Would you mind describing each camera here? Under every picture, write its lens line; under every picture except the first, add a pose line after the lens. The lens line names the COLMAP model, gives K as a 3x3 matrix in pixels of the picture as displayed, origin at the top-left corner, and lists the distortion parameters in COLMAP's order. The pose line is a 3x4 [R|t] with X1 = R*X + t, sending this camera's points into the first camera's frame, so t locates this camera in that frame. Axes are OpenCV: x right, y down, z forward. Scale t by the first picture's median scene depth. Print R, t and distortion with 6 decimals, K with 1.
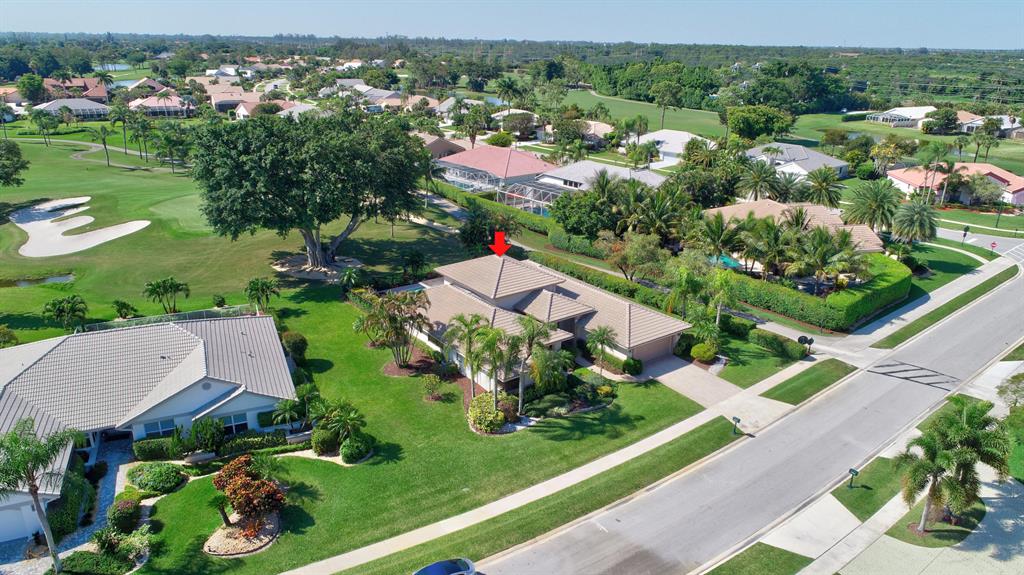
lens RADIAL K [[678.7, 0, 512.0], [0, 678.7, 287.5], [0, 0, 1]] dist [-0.001173, -0.001857]
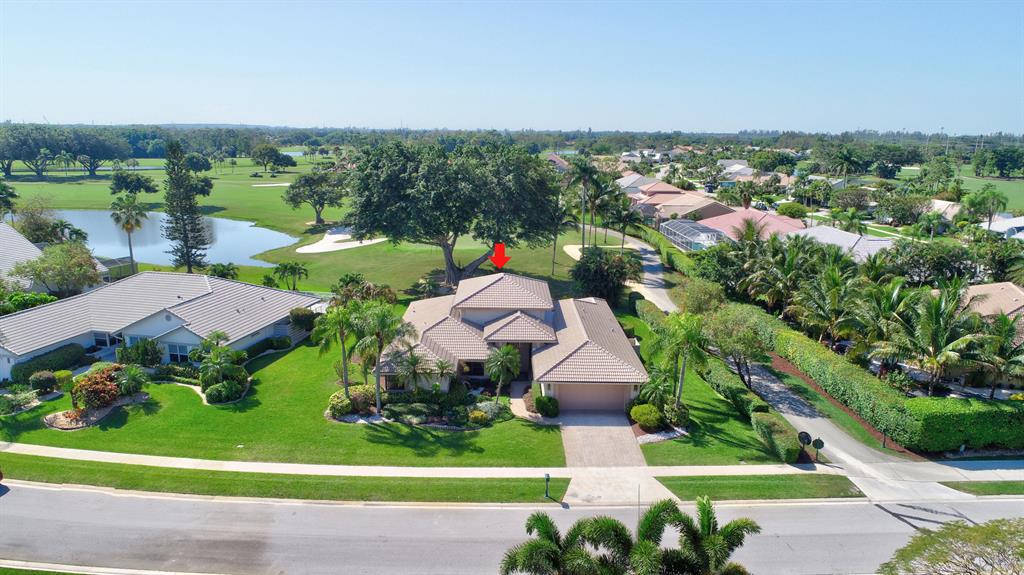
lens RADIAL K [[678.7, 0, 512.0], [0, 678.7, 287.5], [0, 0, 1]] dist [-0.001173, -0.001857]
pose [[0.801919, 0.126494, -0.583888, 0.610267], [-0.201933, 0.977197, -0.065636, 0.035372], [0.562271, 0.170541, 0.809177, 0.265261]]
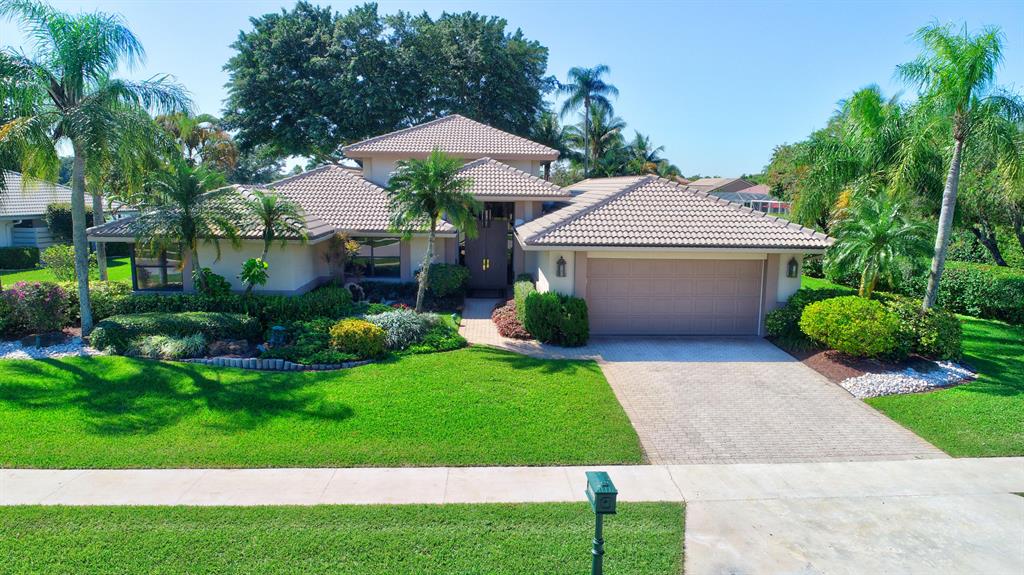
lens RADIAL K [[678.7, 0, 512.0], [0, 678.7, 287.5], [0, 0, 1]] dist [-0.001173, -0.001857]
pose [[0.818279, 0.077756, -0.569538, 0.332249], [-0.195900, 0.969217, -0.149136, 0.150575], [0.540409, 0.233608, 0.808322, 0.729541]]
